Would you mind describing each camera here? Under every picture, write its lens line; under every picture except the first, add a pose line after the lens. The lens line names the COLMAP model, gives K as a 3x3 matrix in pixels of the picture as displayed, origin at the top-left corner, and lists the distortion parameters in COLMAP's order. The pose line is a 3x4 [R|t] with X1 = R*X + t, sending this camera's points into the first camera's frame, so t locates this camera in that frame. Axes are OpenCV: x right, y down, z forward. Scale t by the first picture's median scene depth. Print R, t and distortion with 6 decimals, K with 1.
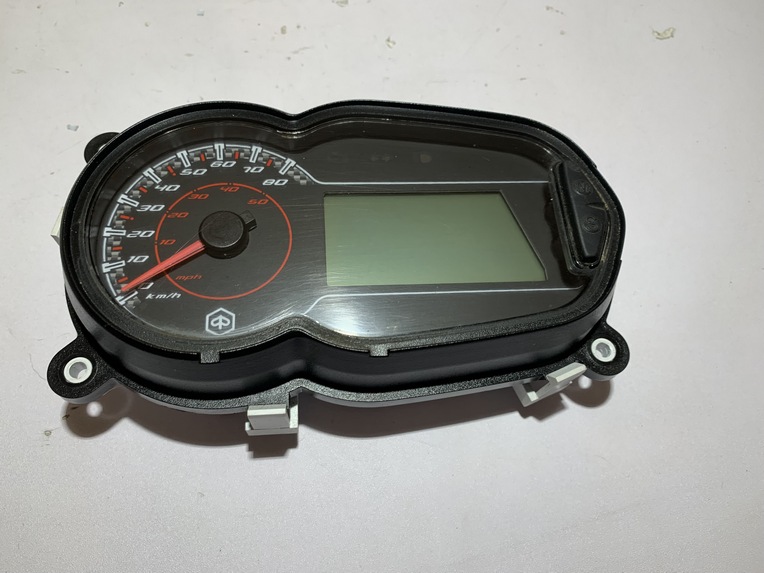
lens RADIAL K [[615.1, 0, 381.2], [0, 615.1, 293.7], [0, 0, 1]] dist [-0.026868, -0.004179]
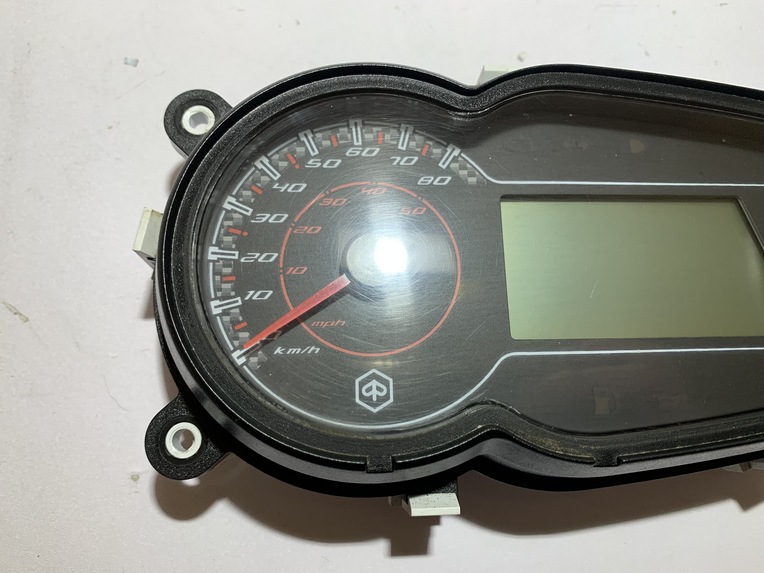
lens RADIAL K [[615.1, 0, 363.2], [0, 615.1, 279.7], [0, 0, 1]] dist [-0.026868, -0.004179]
pose [[0.998860, 0.037585, -0.029422, -0.235270], [-0.031119, 0.980179, 0.195653, -0.209610], [0.036192, -0.194515, 0.980232, 0.268365]]
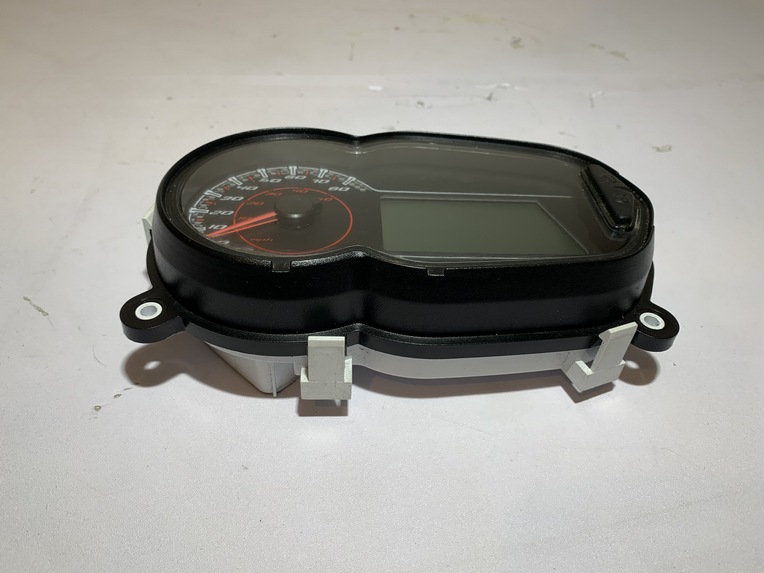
lens RADIAL K [[615.1, 0, 375.0], [0, 615.1, 290.6], [0, 0, 1]] dist [-0.026868, -0.004179]
pose [[0.998883, 0.004649, -0.047021, -0.050398], [-0.024441, 0.902505, -0.429986, 0.496747], [0.040438, 0.430655, 0.901610, 0.041201]]
